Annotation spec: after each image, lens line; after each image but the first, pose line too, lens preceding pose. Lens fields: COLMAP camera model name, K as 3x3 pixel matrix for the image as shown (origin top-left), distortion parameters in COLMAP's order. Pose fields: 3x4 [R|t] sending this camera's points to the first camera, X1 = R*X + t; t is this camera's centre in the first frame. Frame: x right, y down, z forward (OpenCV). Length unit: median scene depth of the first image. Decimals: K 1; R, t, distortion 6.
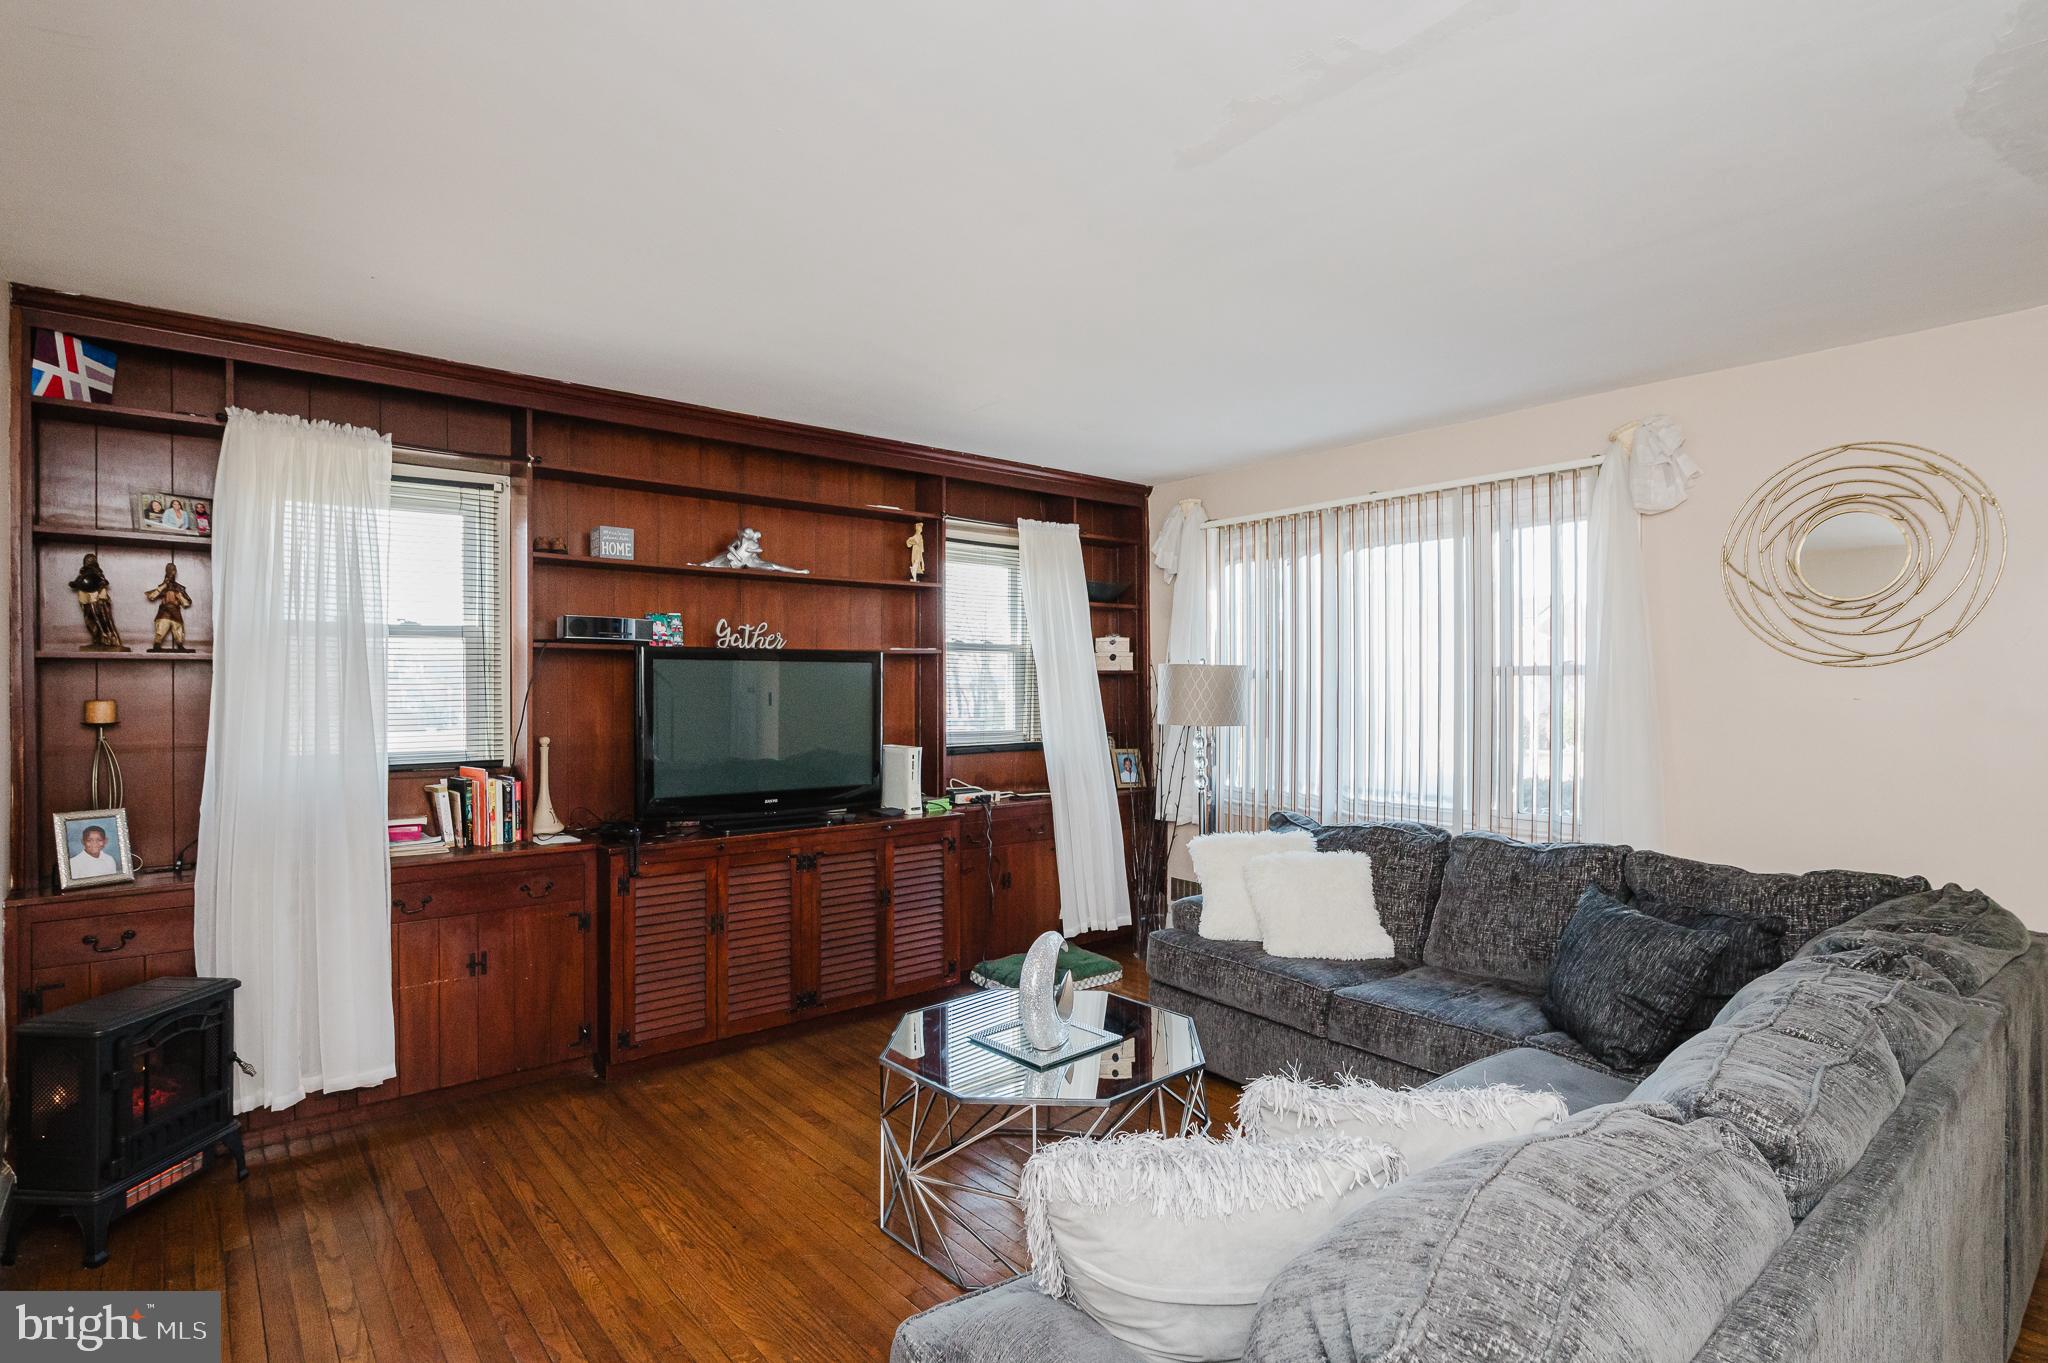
lens RADIAL K [[1026.7, 0, 1017.2], [0, 1026.7, 690.8], [0, 0, 1]] dist [-0.005142, -0.001100]
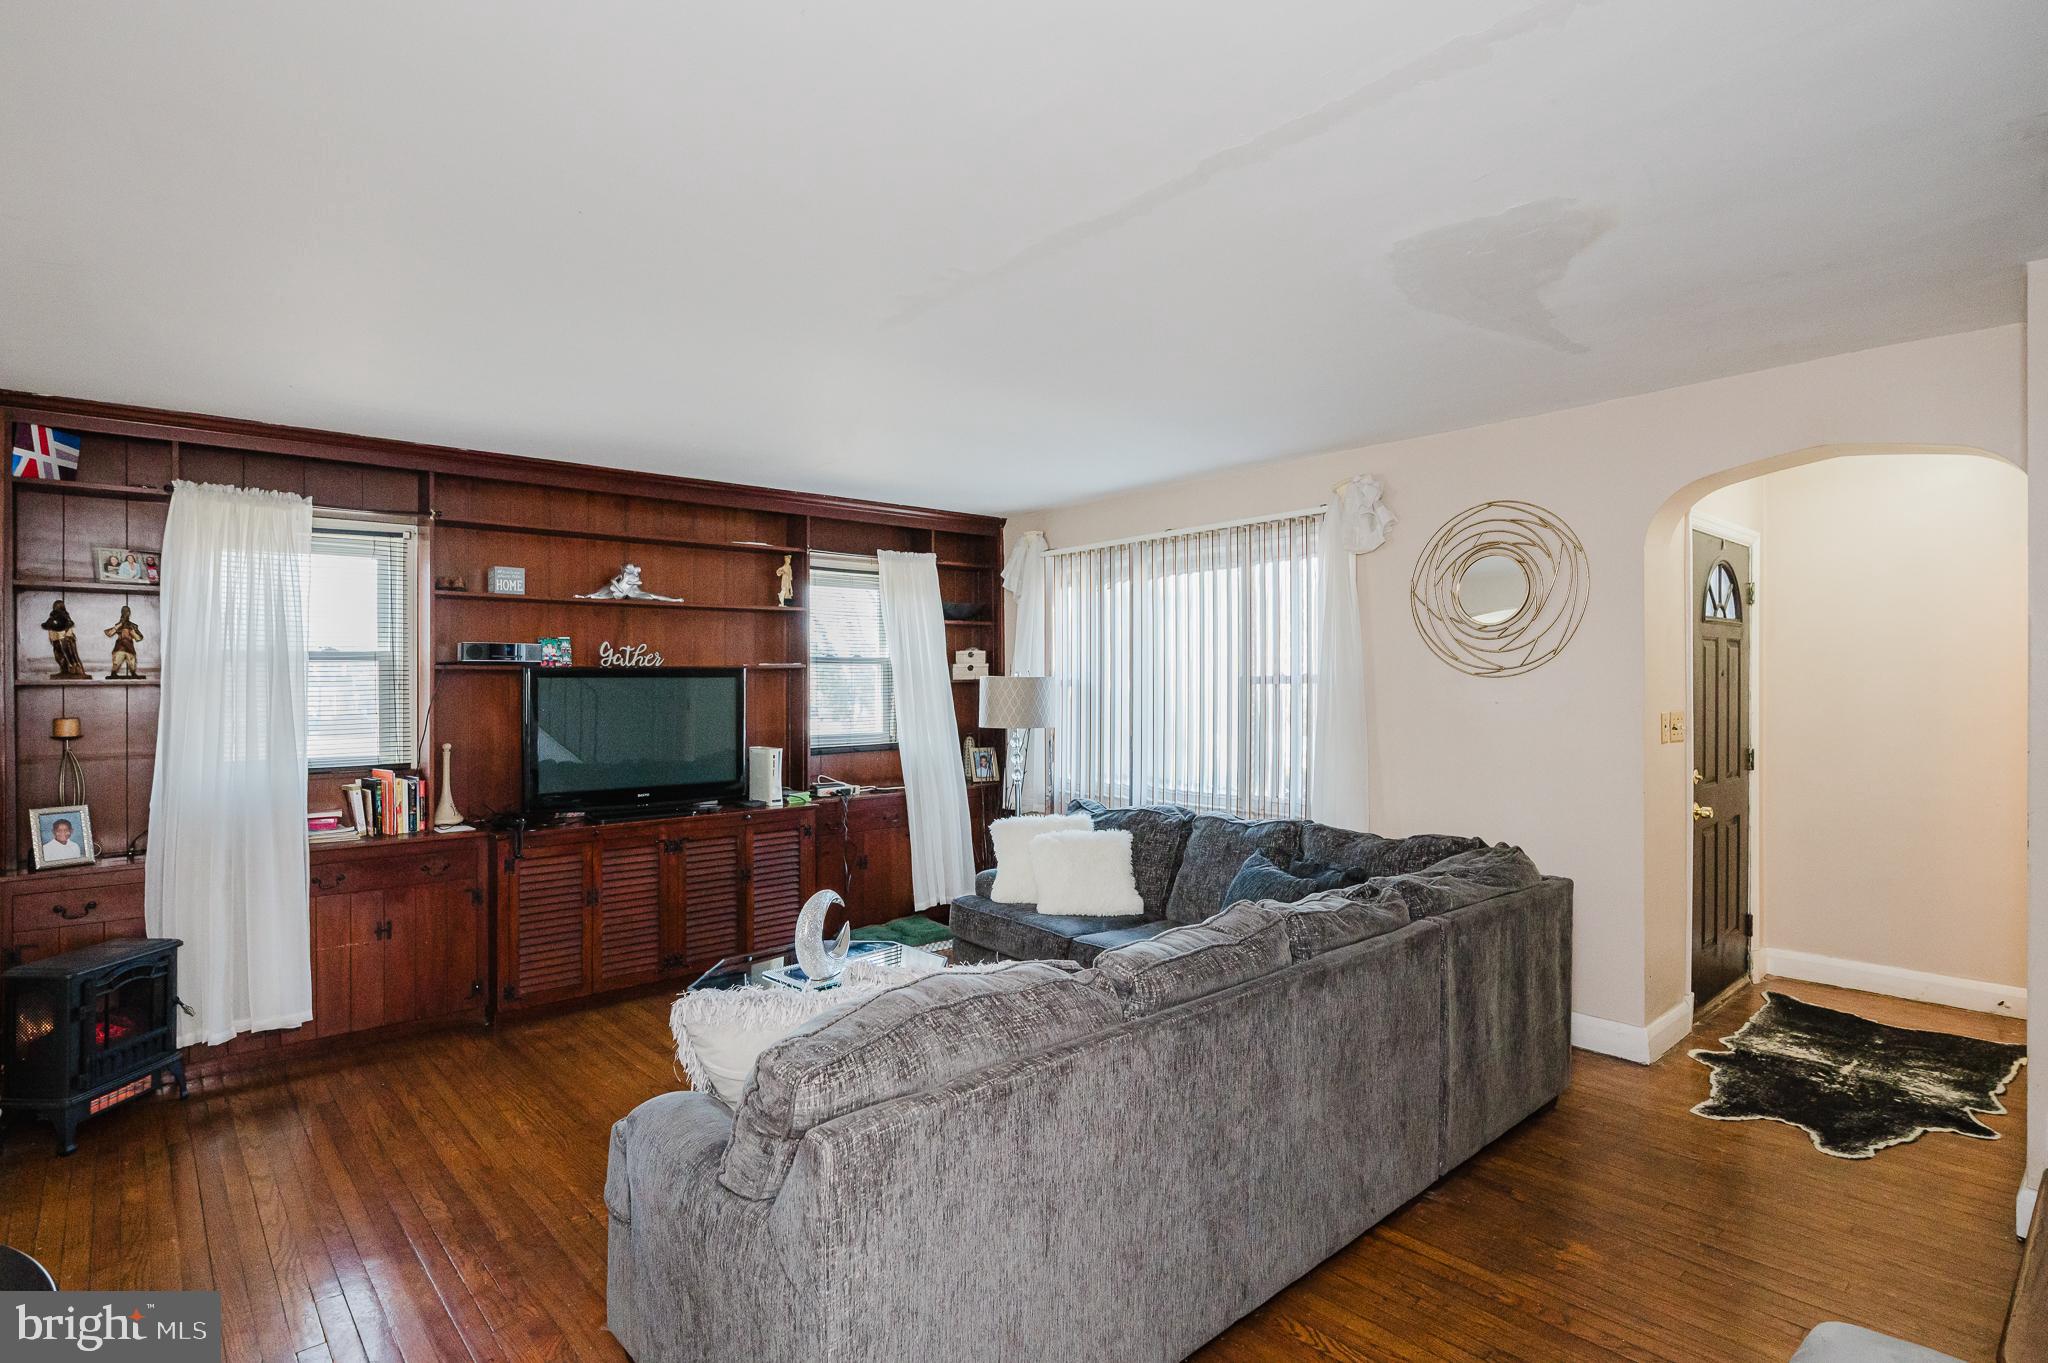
lens RADIAL K [[1026.7, 0, 1032.3], [0, 1026.7, 675.1], [0, 0, 1]] dist [-0.005142, -0.001100]
pose [[0.999095, -0.008222, 0.041736, 0.188538], [0.008832, 0.999857, -0.014453, -0.012539], [-0.041611, 0.014808, 0.999024, -0.244236]]
